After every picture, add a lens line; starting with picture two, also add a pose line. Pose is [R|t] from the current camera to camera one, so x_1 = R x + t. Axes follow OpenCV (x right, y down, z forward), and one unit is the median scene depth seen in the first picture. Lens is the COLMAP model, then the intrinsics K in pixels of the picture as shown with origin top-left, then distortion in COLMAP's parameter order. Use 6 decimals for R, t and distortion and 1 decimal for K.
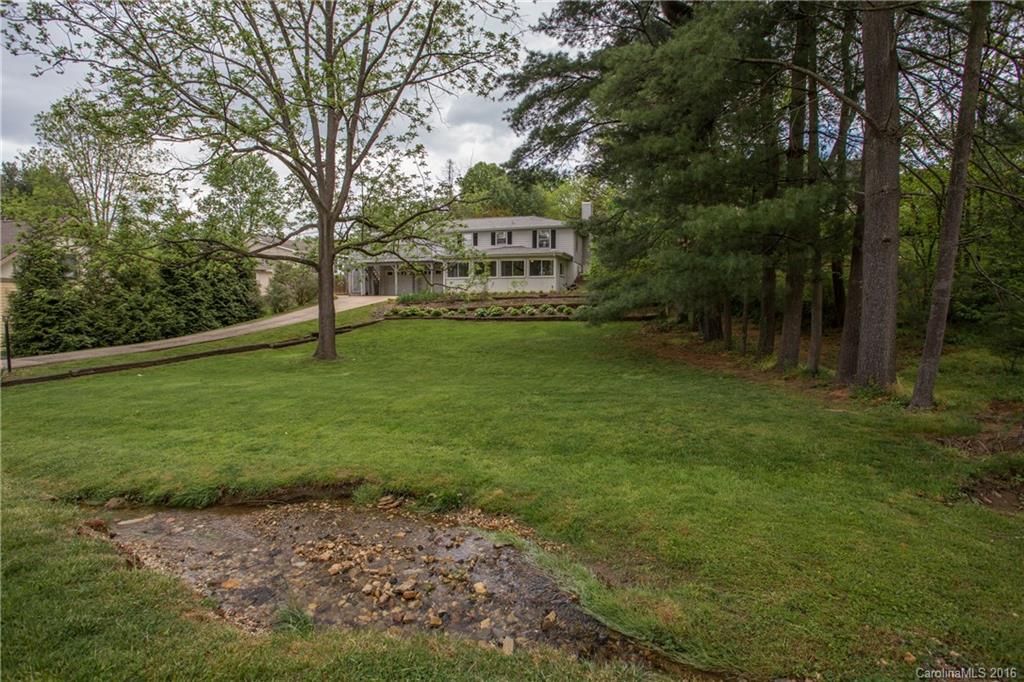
lens RADIAL K [[501.0, 0, 508.1], [0, 501.0, 340.0], [0, 0, 1]] dist [-0.073154, 0.031924]
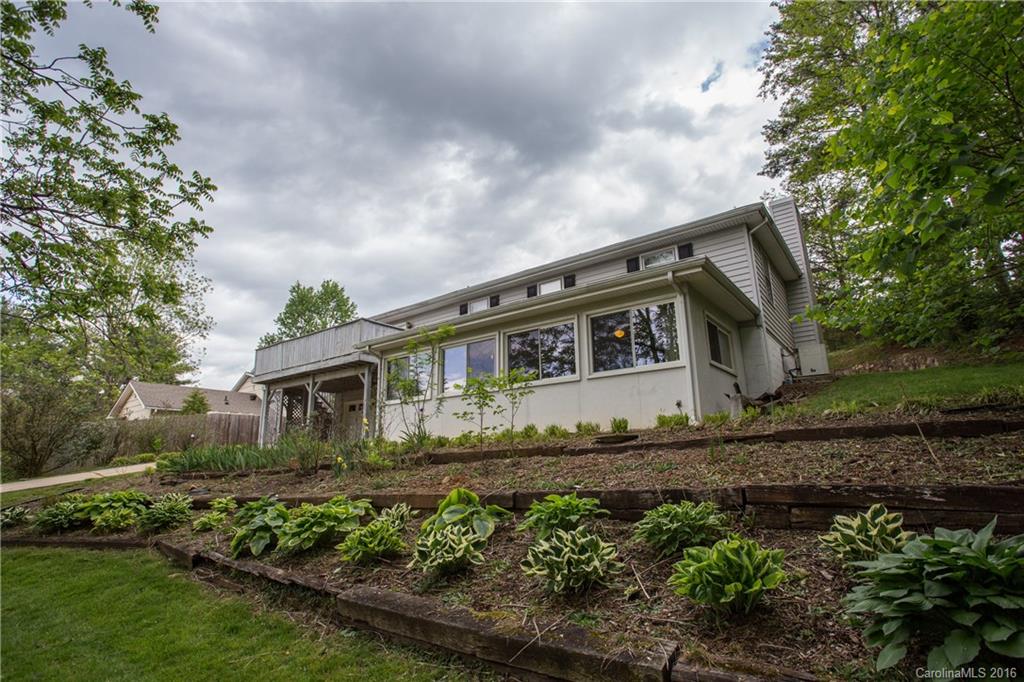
lens RADIAL K [[501.0, 0, 508.1], [0, 501.0, 340.0], [0, 0, 1]] dist [-0.073154, 0.031924]
pose [[0.932524, -0.101639, -0.346510, 0.098893], [0.003668, 0.962189, -0.272359, -0.070719], [0.361090, 0.252710, 0.897637, 0.752233]]
